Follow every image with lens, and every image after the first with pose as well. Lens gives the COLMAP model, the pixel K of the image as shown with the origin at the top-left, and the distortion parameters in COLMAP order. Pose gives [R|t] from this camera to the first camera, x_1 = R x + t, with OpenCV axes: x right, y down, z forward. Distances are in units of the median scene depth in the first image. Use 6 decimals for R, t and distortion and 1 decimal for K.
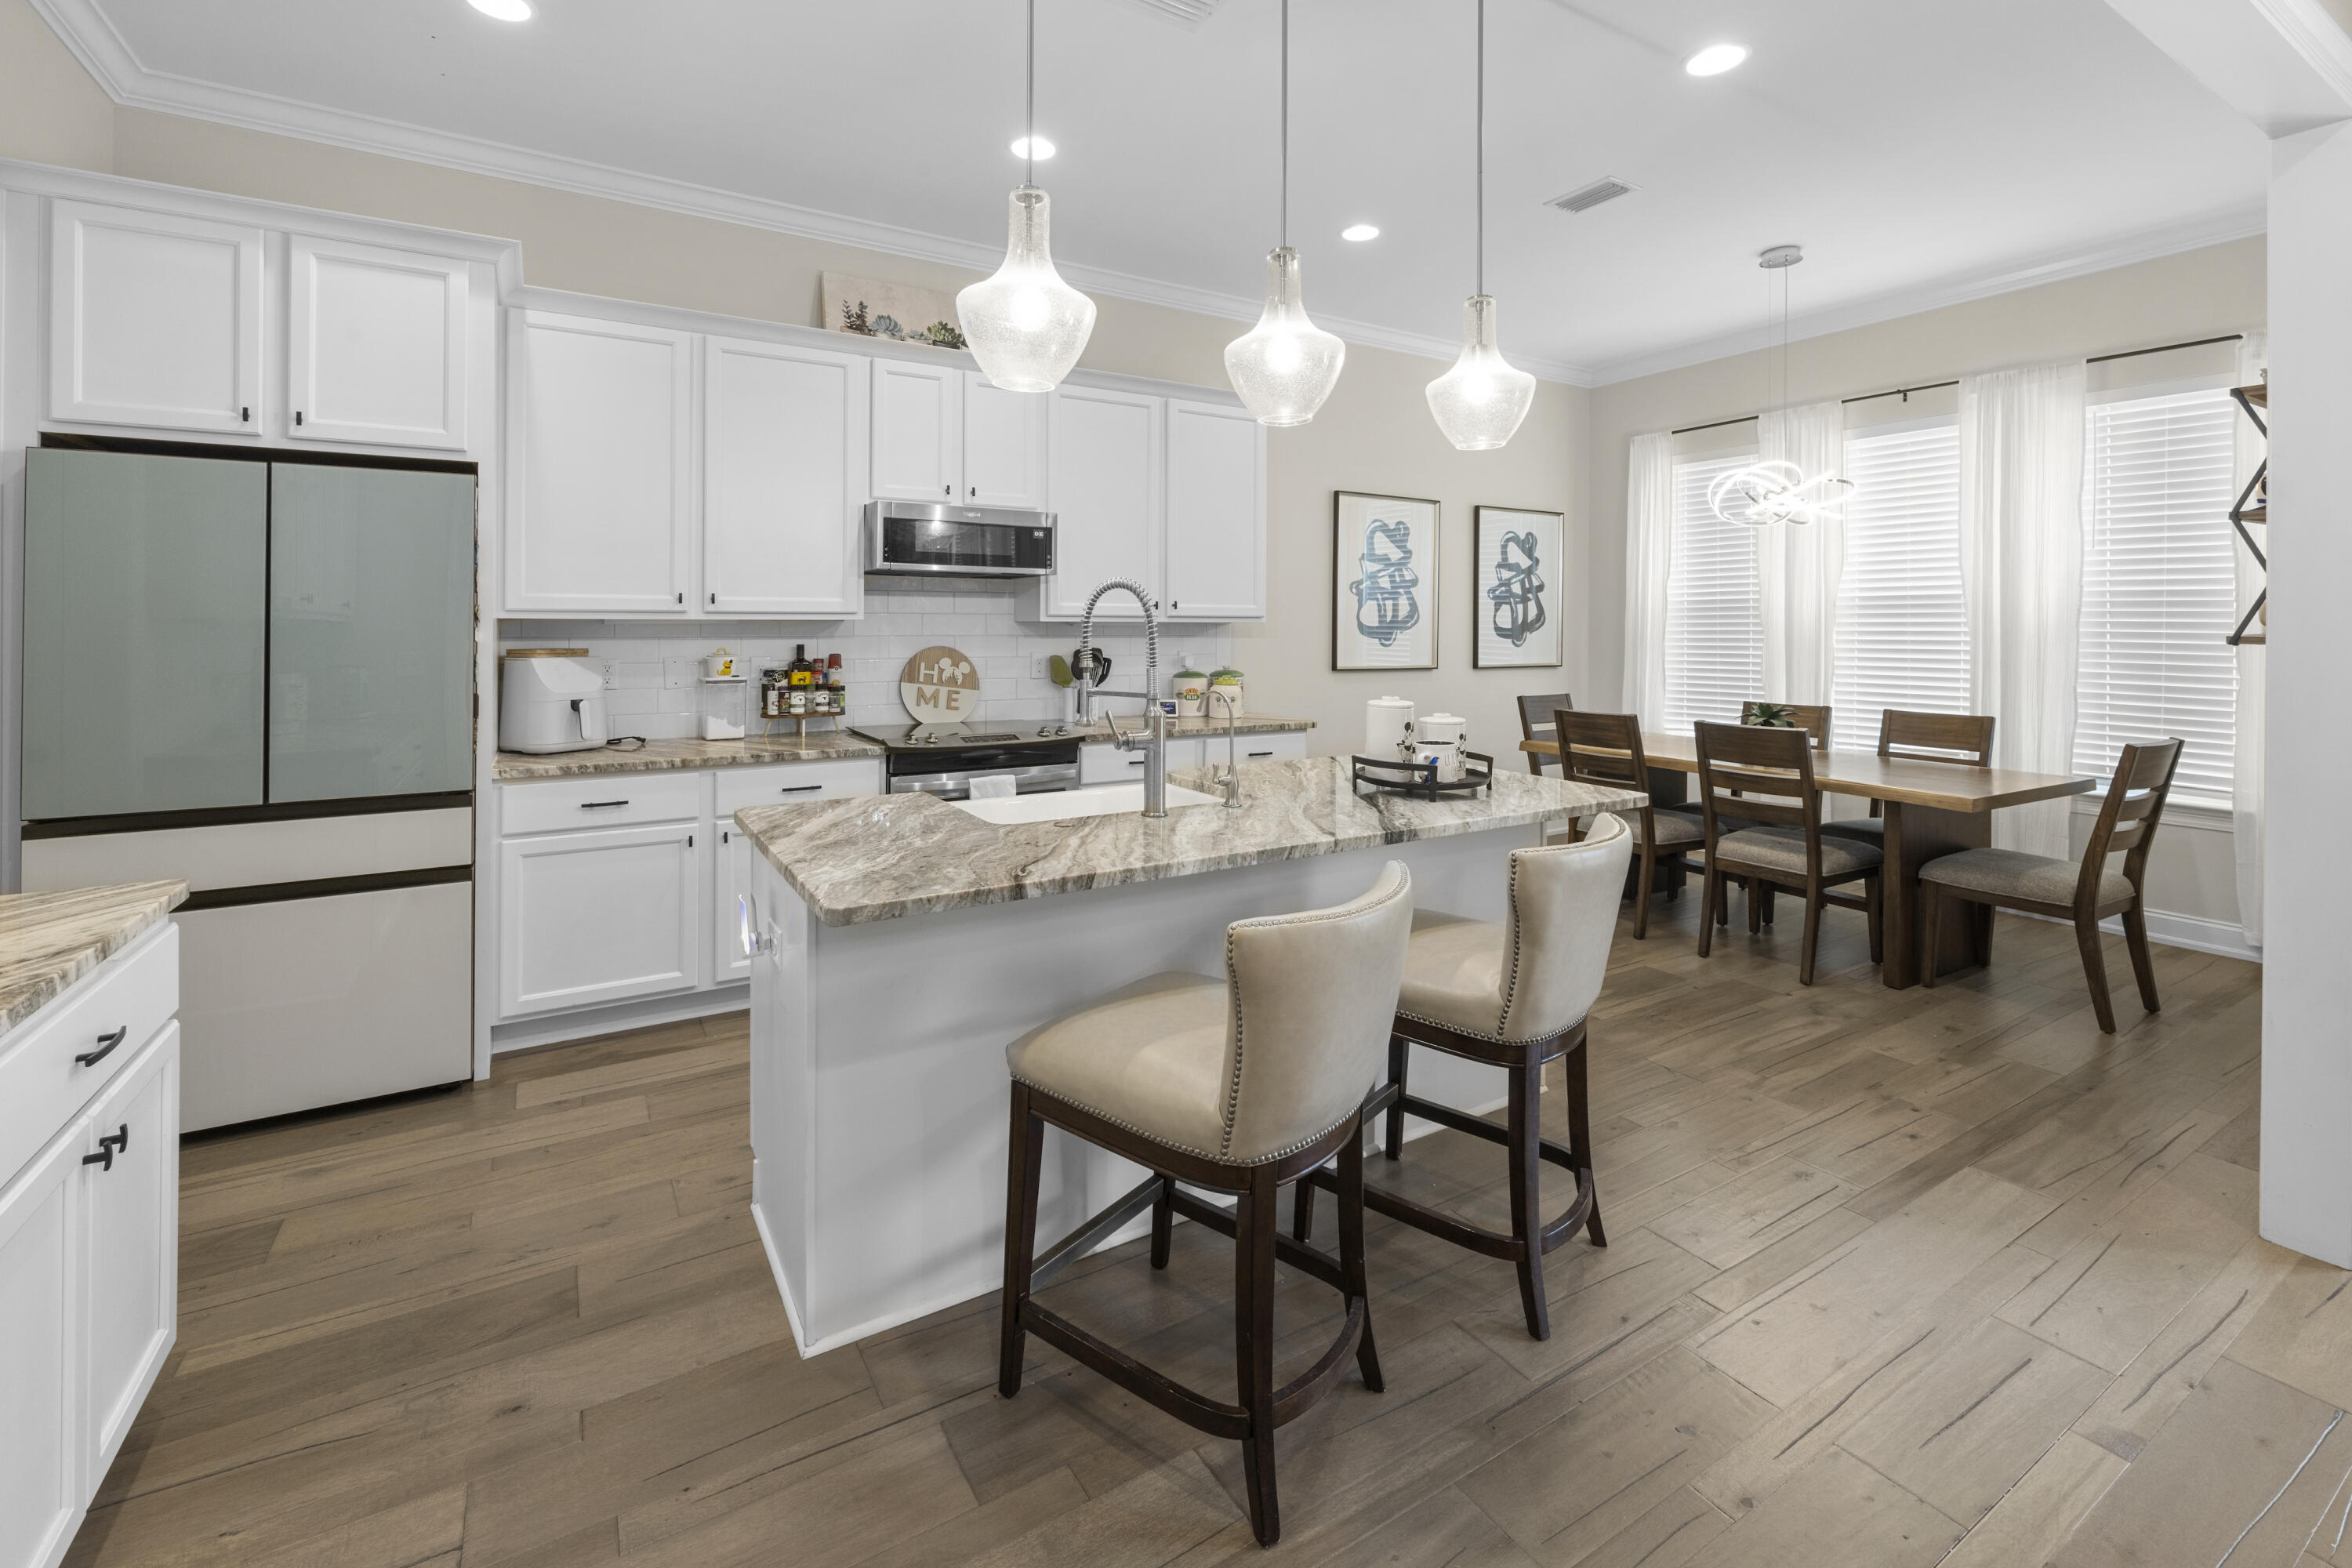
lens RADIAL K [[991.4, 0, 1139.3], [0, 991.4, 623.0], [0, 0, 1]] dist [-0.008773, 0.000938]
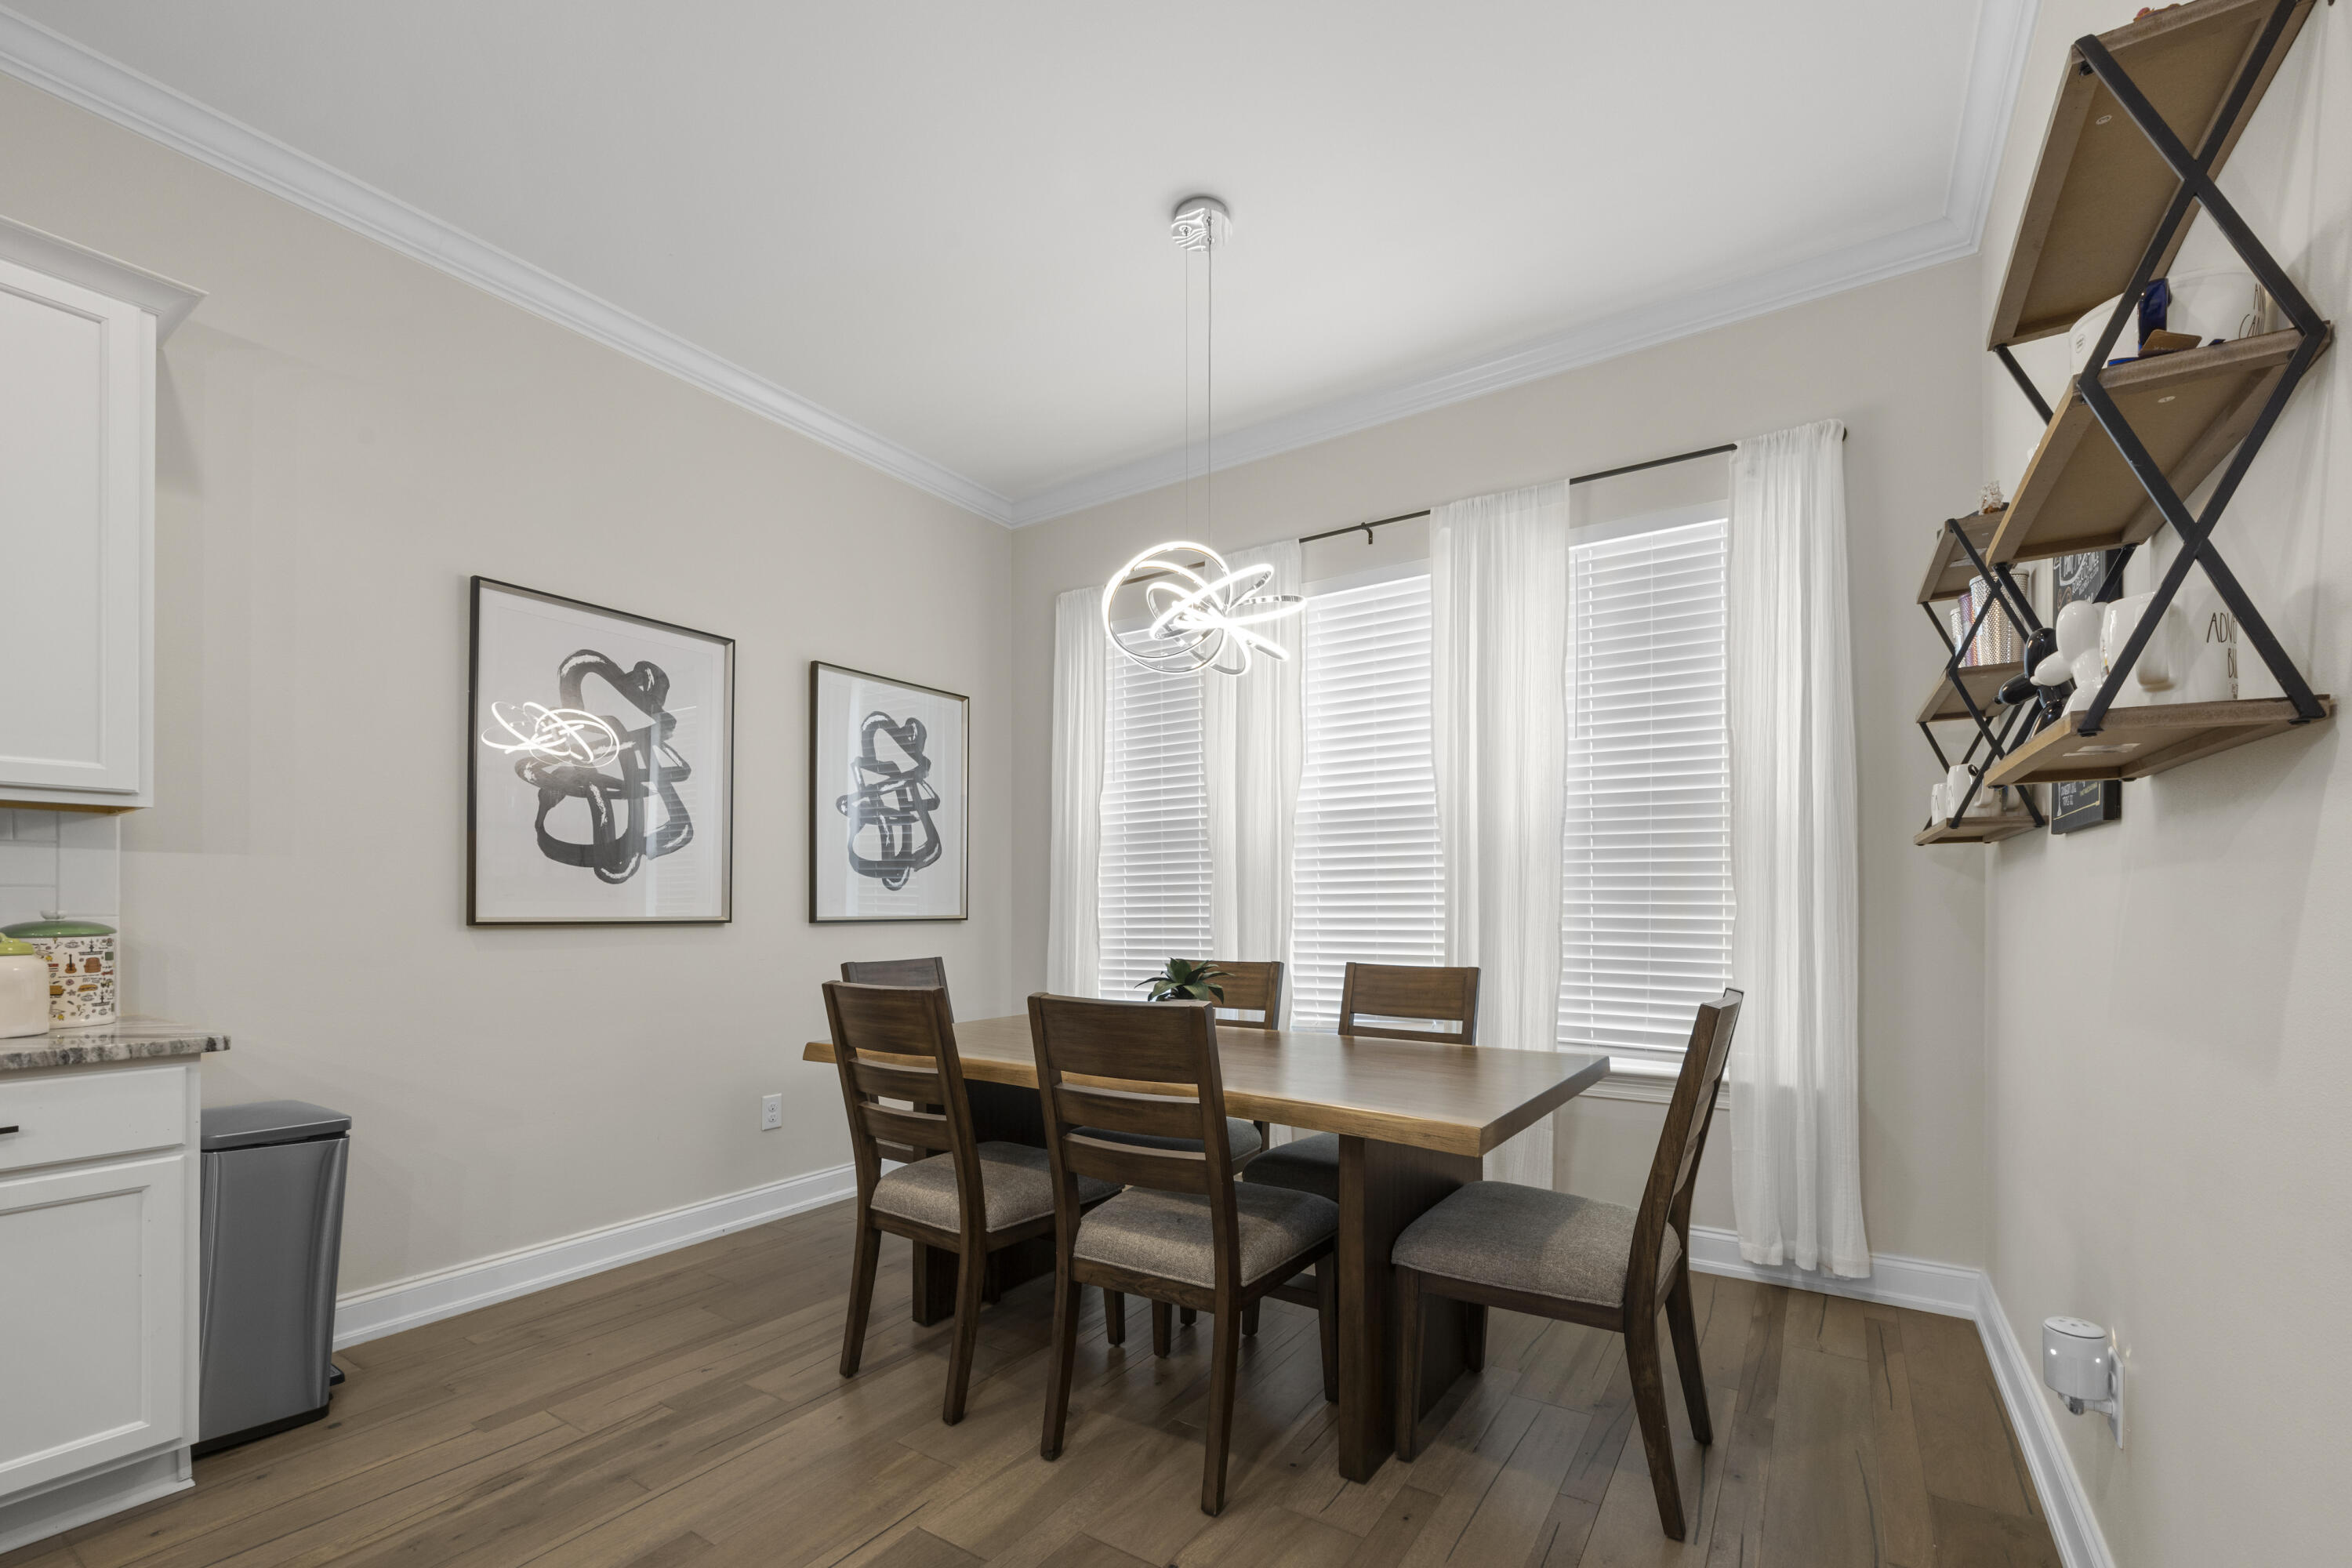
lens RADIAL K [[991.4, 0, 1174.3], [0, 991.4, 903.4], [0, 0, 1]] dist [-0.008773, 0.000938]
pose [[0.895933, -0.005853, 0.444150, 0.372584], [0.005356, 0.999983, 0.002373, 0.047286], [-0.444156, 0.000253, 0.895949, 0.475617]]
